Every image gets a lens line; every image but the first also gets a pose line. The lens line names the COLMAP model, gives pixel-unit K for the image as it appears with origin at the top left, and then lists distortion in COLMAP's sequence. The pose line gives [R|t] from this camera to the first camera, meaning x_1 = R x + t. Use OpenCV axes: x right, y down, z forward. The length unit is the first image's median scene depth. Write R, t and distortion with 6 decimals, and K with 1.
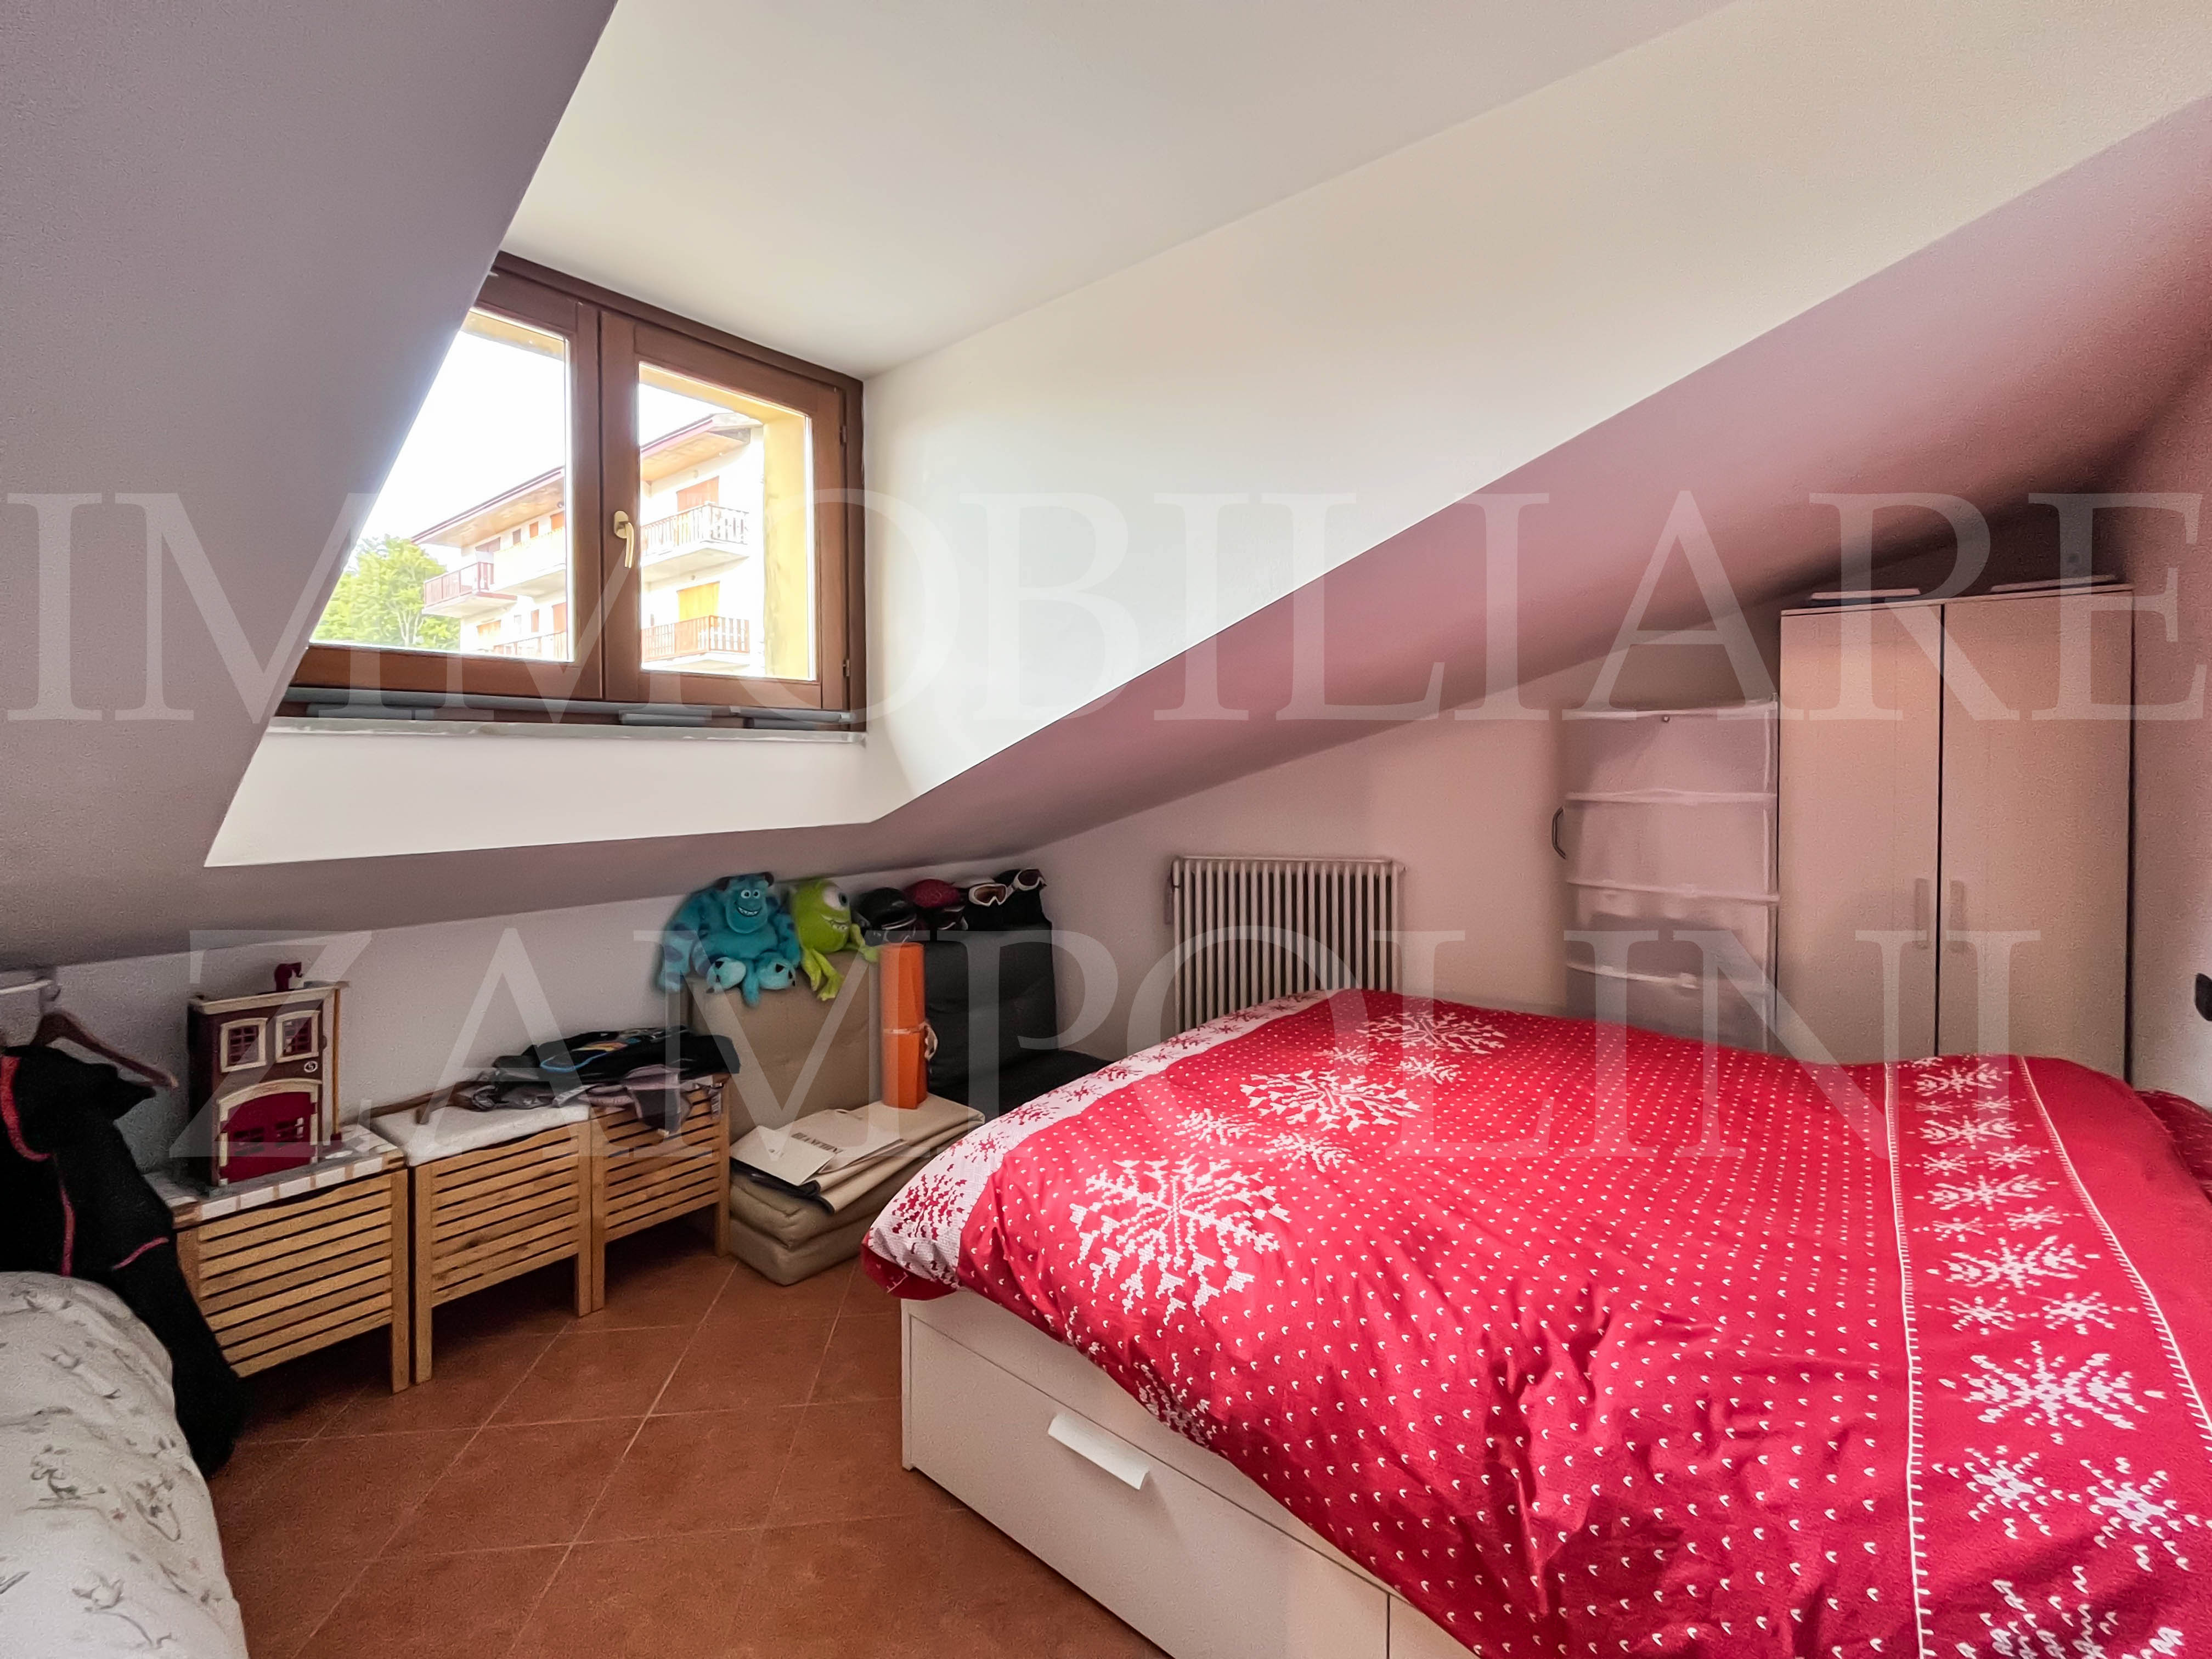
lens RADIAL K [[942.0, 0, 1110.3], [0, 942.0, 781.0], [0, 0, 1]] dist [0.015806, -0.001243]
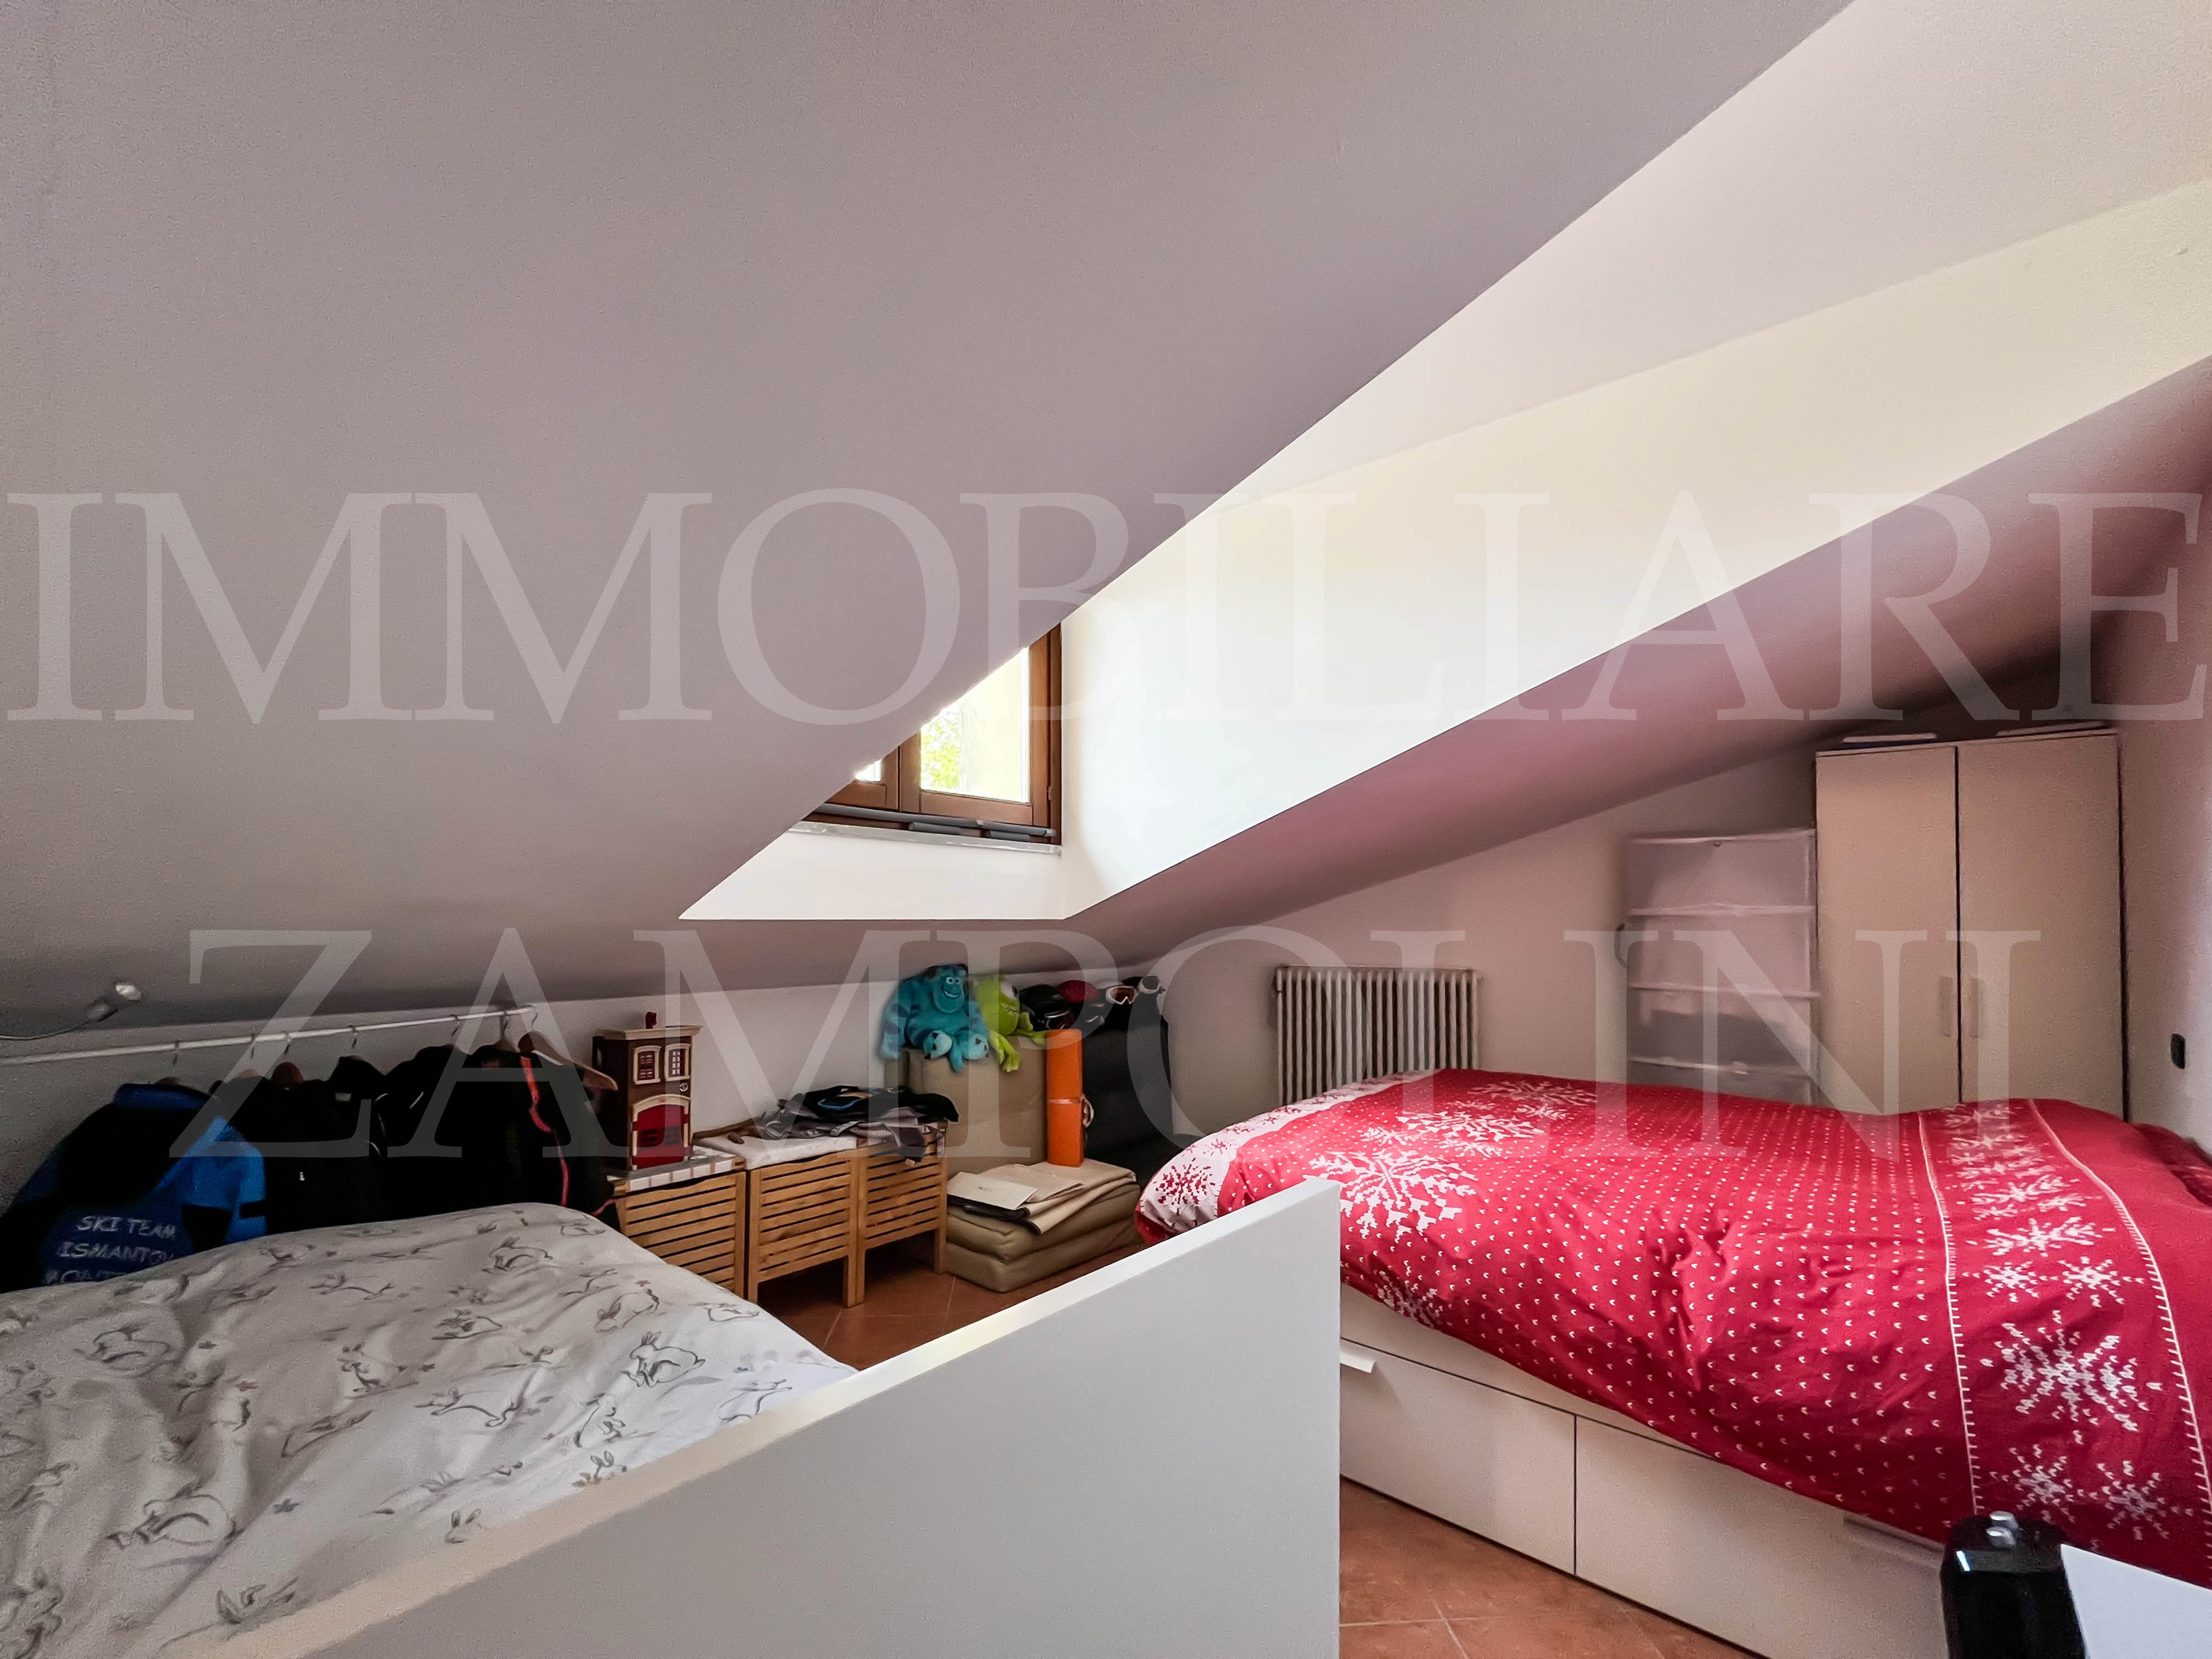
lens RADIAL K [[928.4, 0, 1100.9], [0, 928.4, 901.2], [0, 0, 1]] dist [0.016604, -0.000399]
pose [[0.999731, 0.008797, -0.021473, -0.290232], [-0.009565, 0.999308, -0.035946, 0.102688], [0.021142, 0.036141, 0.999123, -0.328747]]
